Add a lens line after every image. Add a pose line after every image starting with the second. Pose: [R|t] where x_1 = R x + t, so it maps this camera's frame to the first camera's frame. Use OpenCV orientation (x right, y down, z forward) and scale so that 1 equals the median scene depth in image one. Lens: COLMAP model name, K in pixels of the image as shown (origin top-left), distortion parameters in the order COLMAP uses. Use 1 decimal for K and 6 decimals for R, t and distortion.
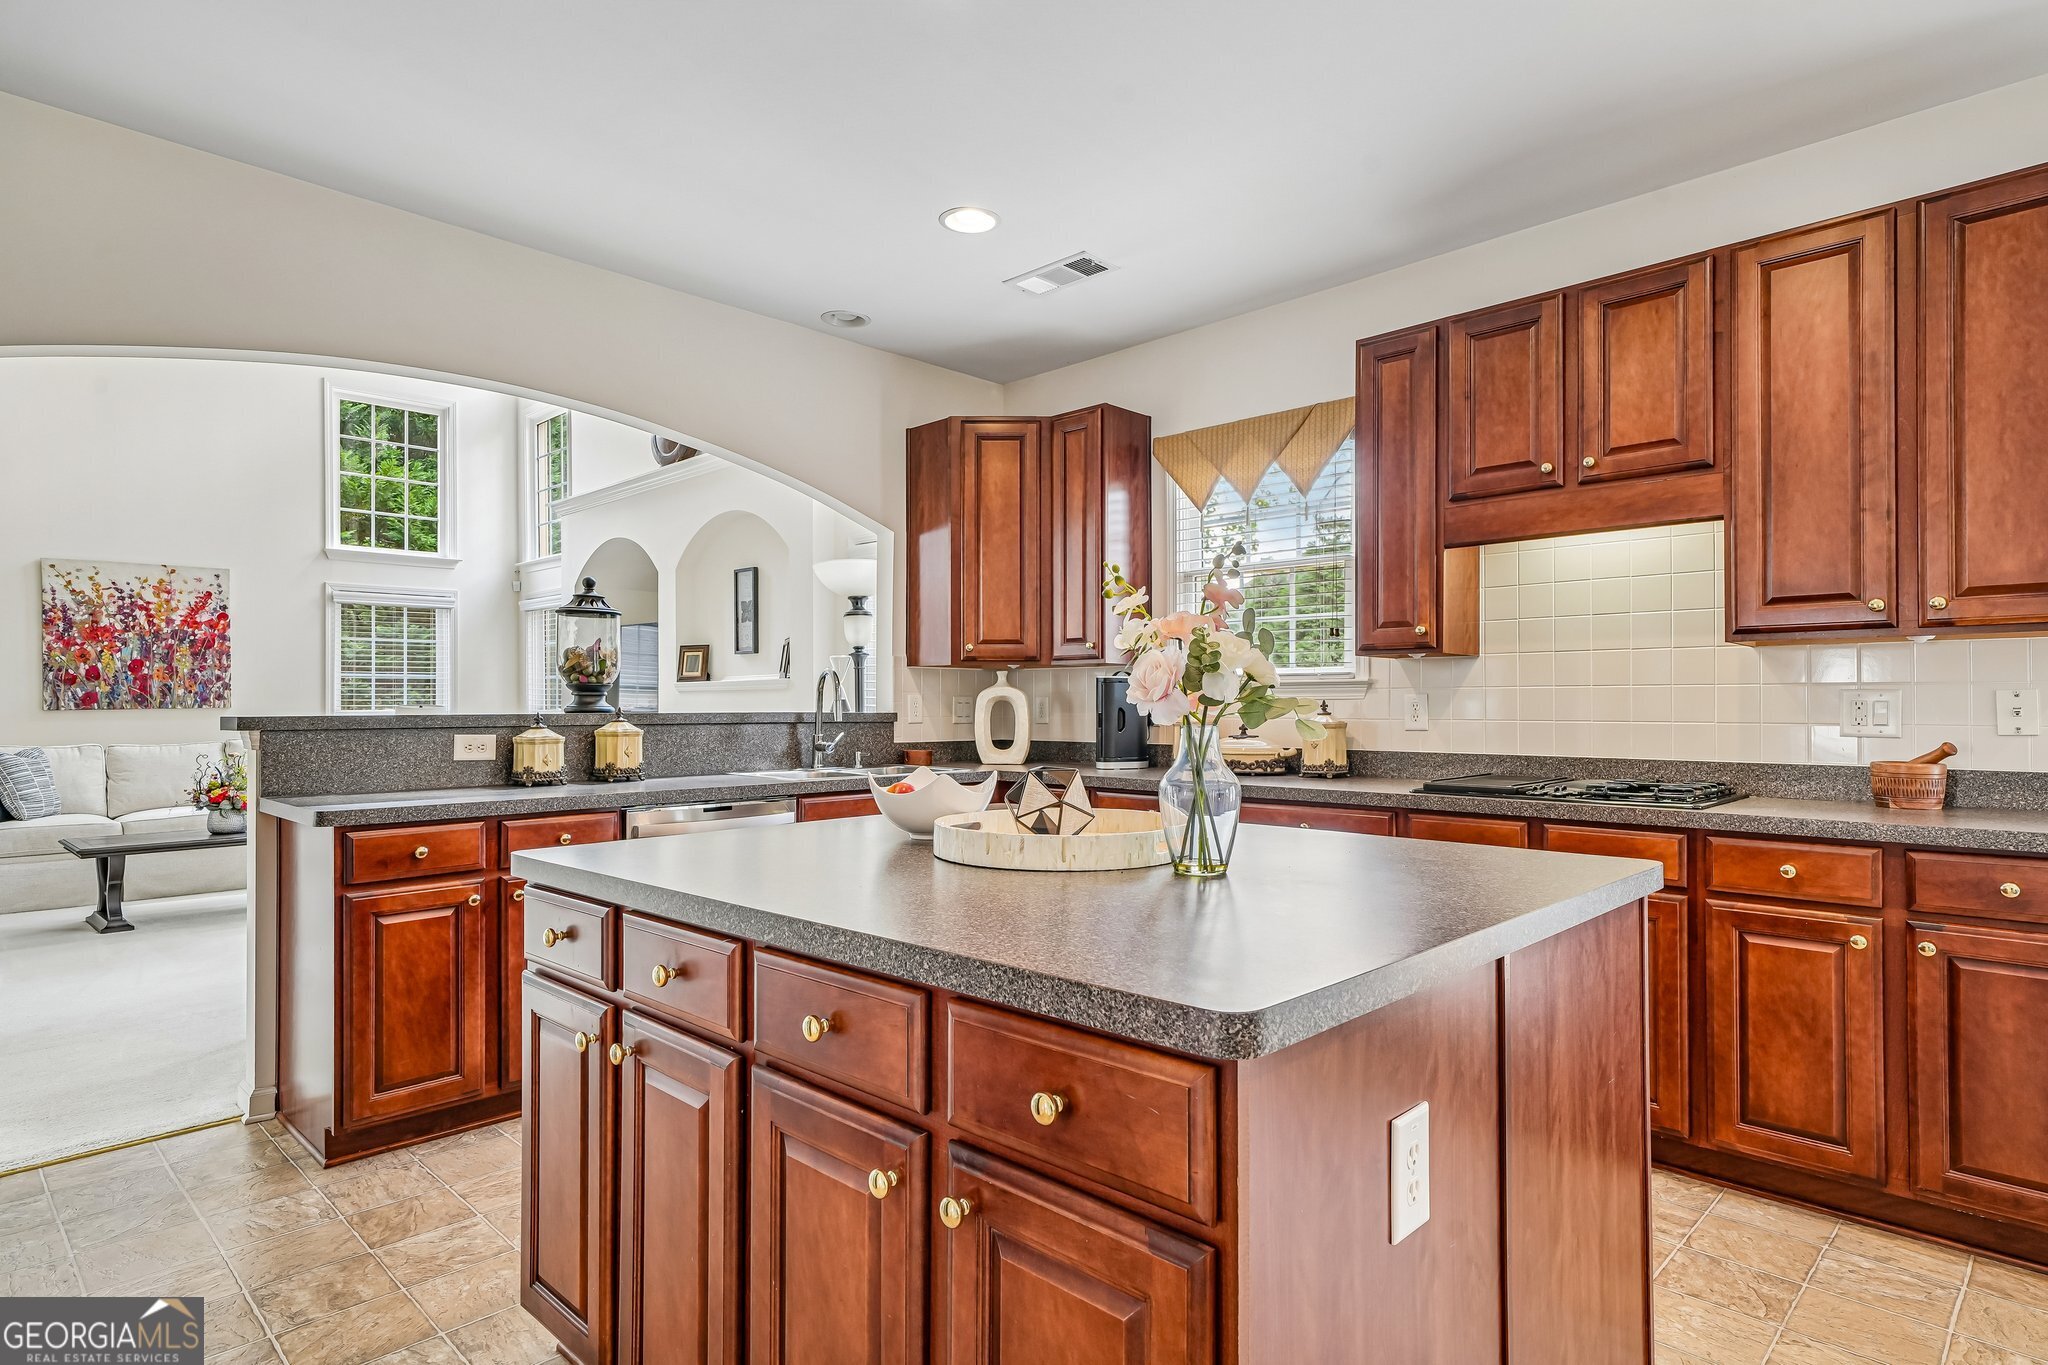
lens RADIAL K [[1117.0, 0, 1112.5], [0, 1117.0, 699.1], [0, 0, 1]] dist [0.001816, -0.000357]
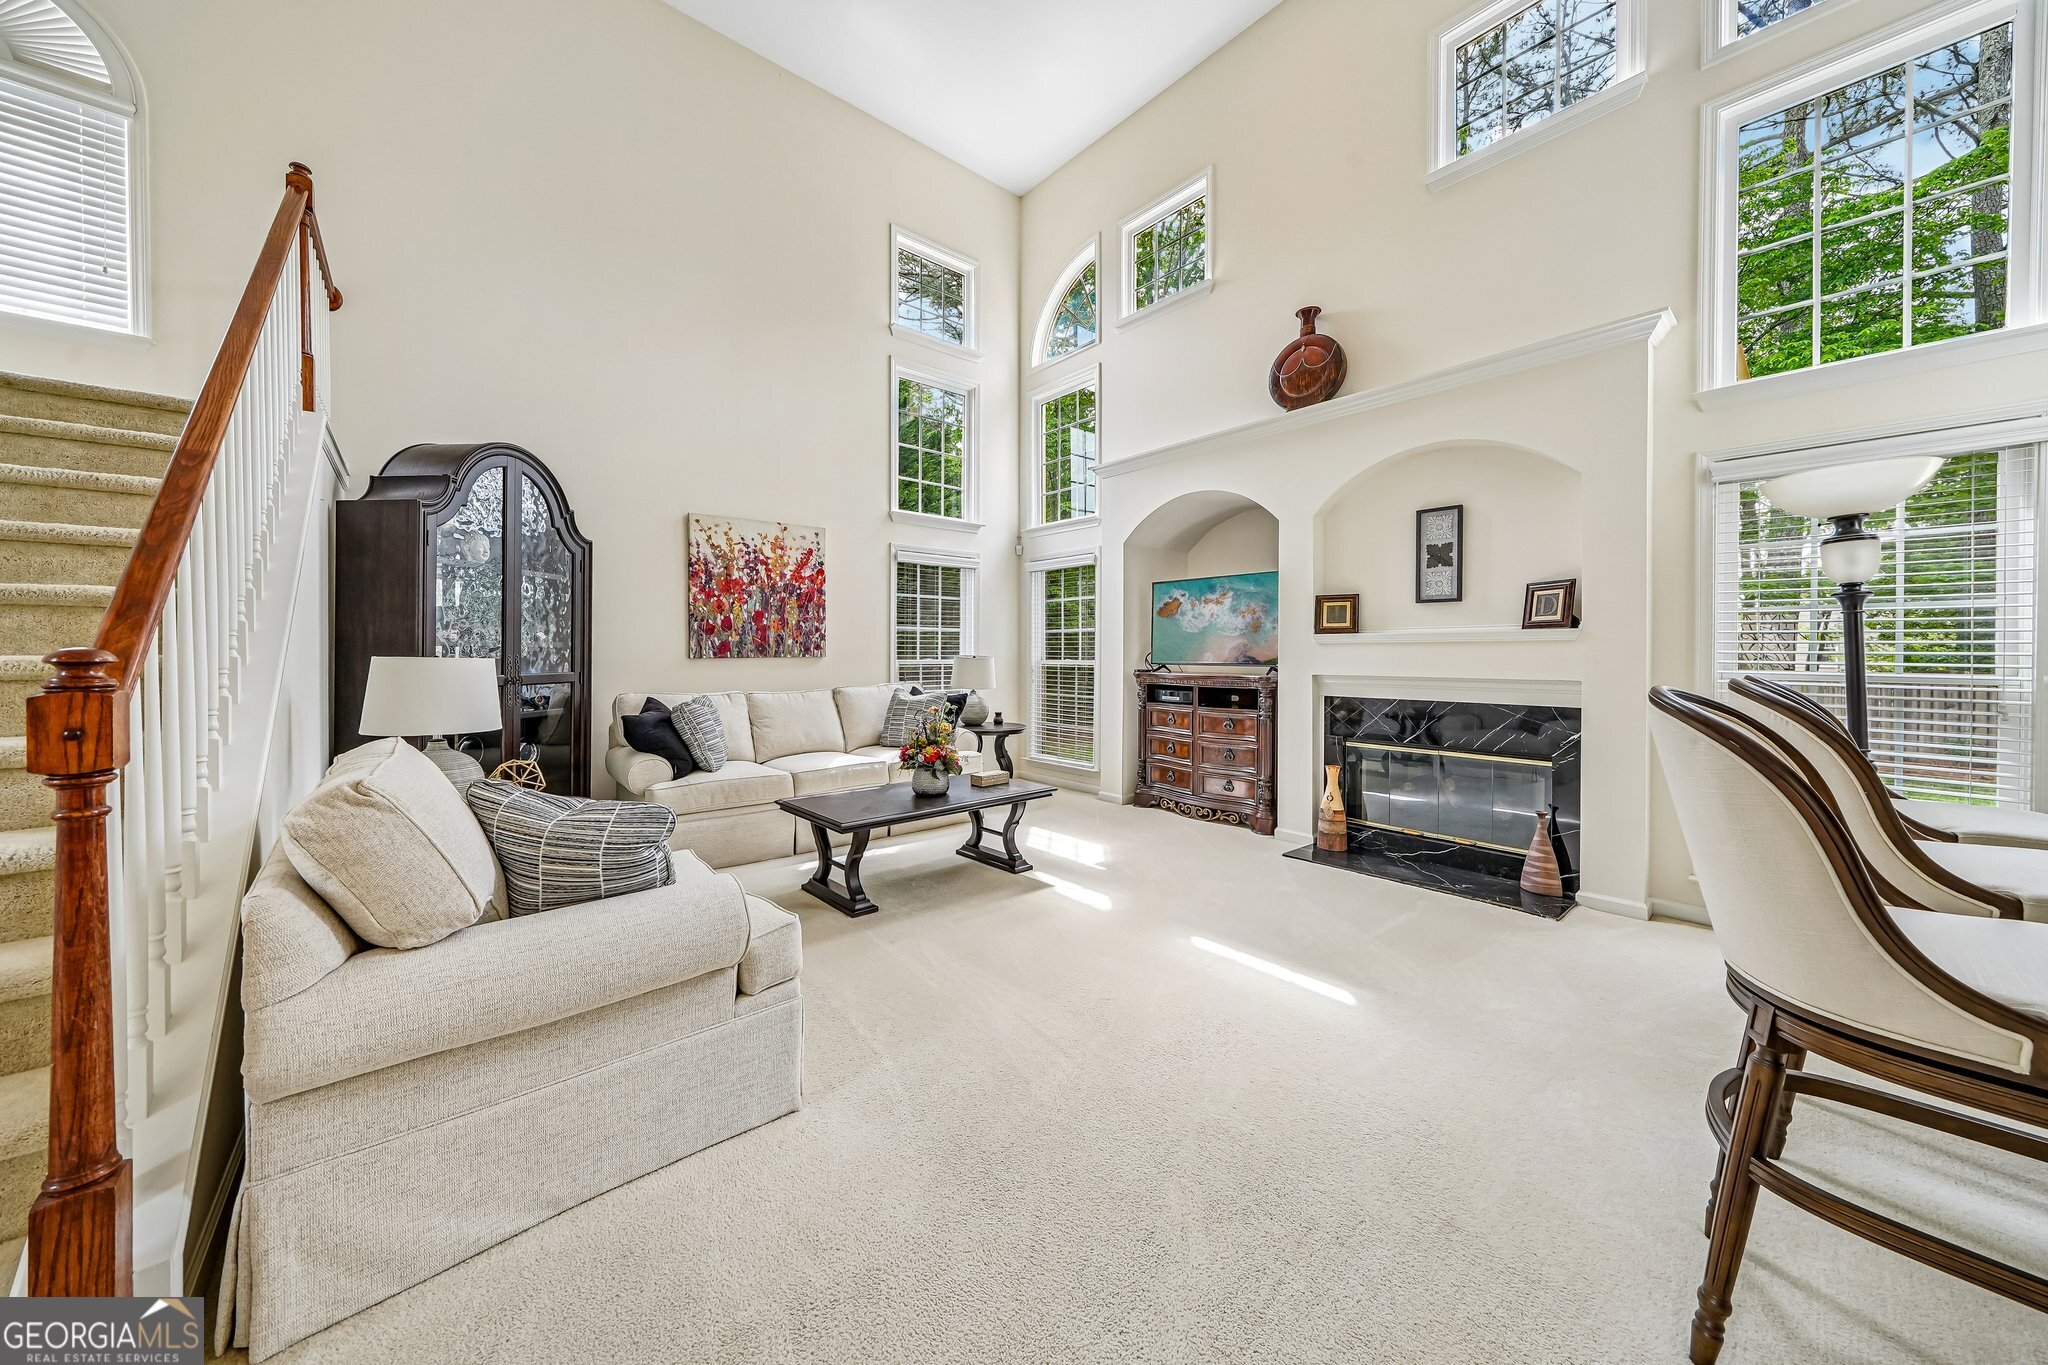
lens RADIAL K [[712.6, 0, 1025.6], [0, 712.6, 660.3], [0, 0, 1]] dist [0.006311, 0.000227]
pose [[0.994627, 0.006620, -0.103316, -0.552080], [-0.005711, 0.999942, 0.009096, 0.003708], [0.103370, -0.008458, 0.994607, 0.353411]]
